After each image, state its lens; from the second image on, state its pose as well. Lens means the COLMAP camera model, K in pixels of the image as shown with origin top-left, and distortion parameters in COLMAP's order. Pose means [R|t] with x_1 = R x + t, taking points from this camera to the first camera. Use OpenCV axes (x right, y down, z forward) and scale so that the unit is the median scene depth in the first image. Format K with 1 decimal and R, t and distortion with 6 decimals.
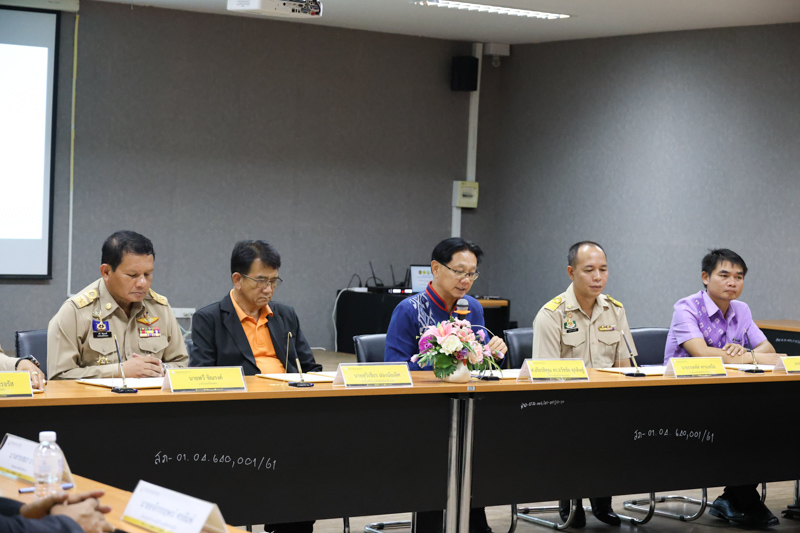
lens RADIAL K [[1796.2, 0, 400.0], [0, 1796.2, 266.5], [0, 0, 1]] dist [-0.089980, -0.437127]
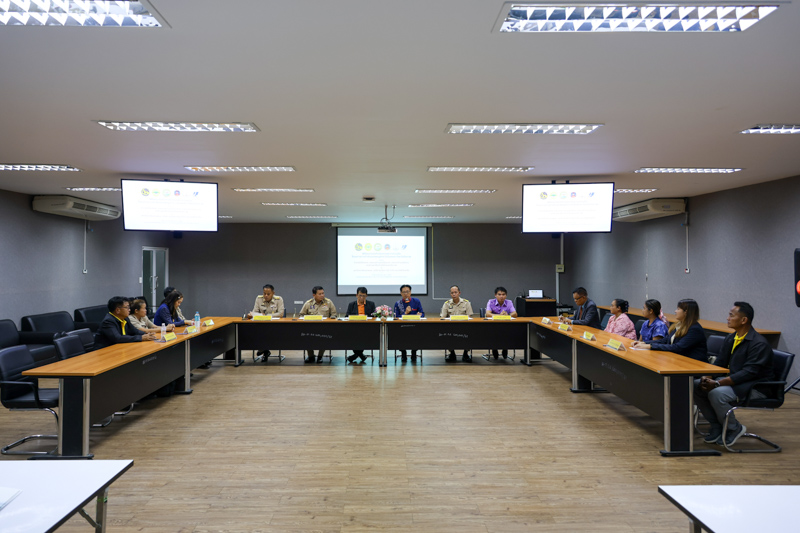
lens RADIAL K [[544.4, 0, 398.5], [0, 544.4, 262.4], [0, 0, 1]] dist [-0.008964, -0.001527]
pose [[0.826482, -0.041377, -0.561440, 0.712691], [0.014176, 0.998509, -0.052720, -0.002577], [0.562784, 0.035613, 0.825836, -0.042381]]
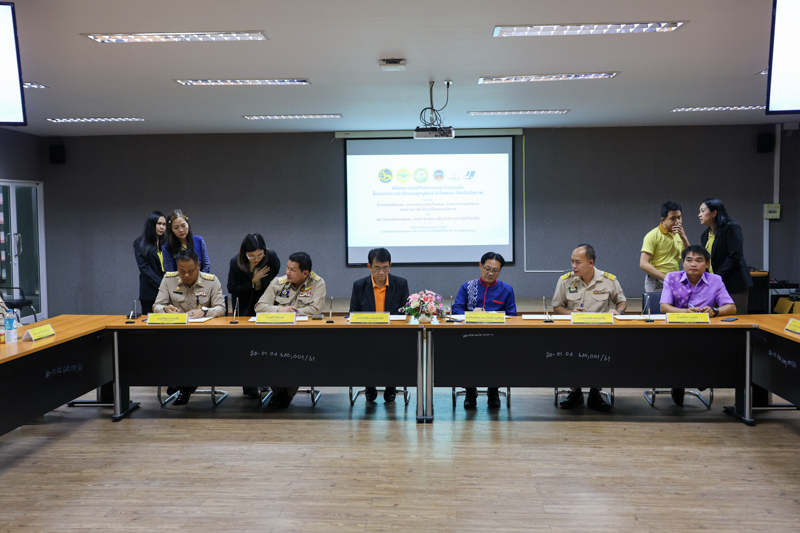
lens RADIAL K [[837.3, 0, 395.6], [0, 837.3, 264.6], [0, 0, 1]] dist [0.018471, 0.024177]
pose [[0.778375, -0.009235, -0.627732, 0.526196], [0.020523, 0.999732, 0.010742, -0.008436], [0.627464, -0.021244, 0.778356, 0.242701]]
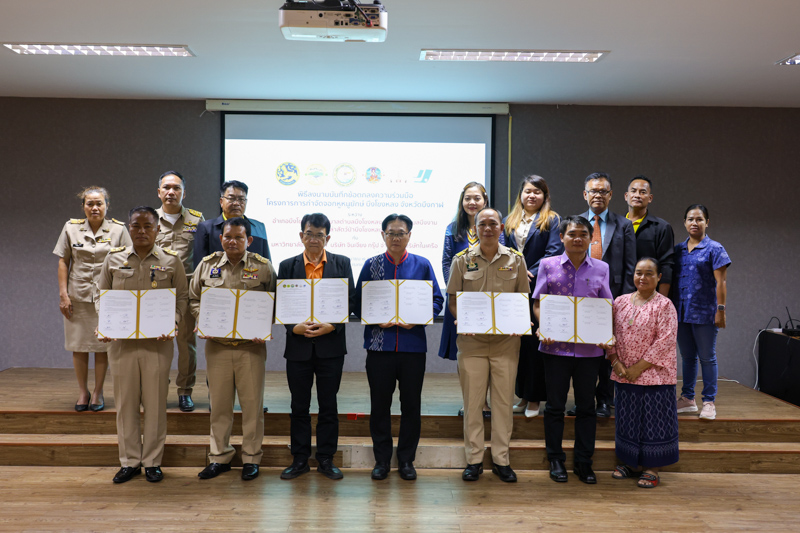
lens RADIAL K [[854.2, 0, 400.0], [0, 854.2, 266.5], [0, 0, 1]] dist [0.022936, 0.003461]
pose [[0.808148, -0.015614, -0.588773, 0.200035], [-0.000240, 0.999640, -0.026839, -0.025159], [0.588980, 0.021831, 0.807853, 0.758574]]
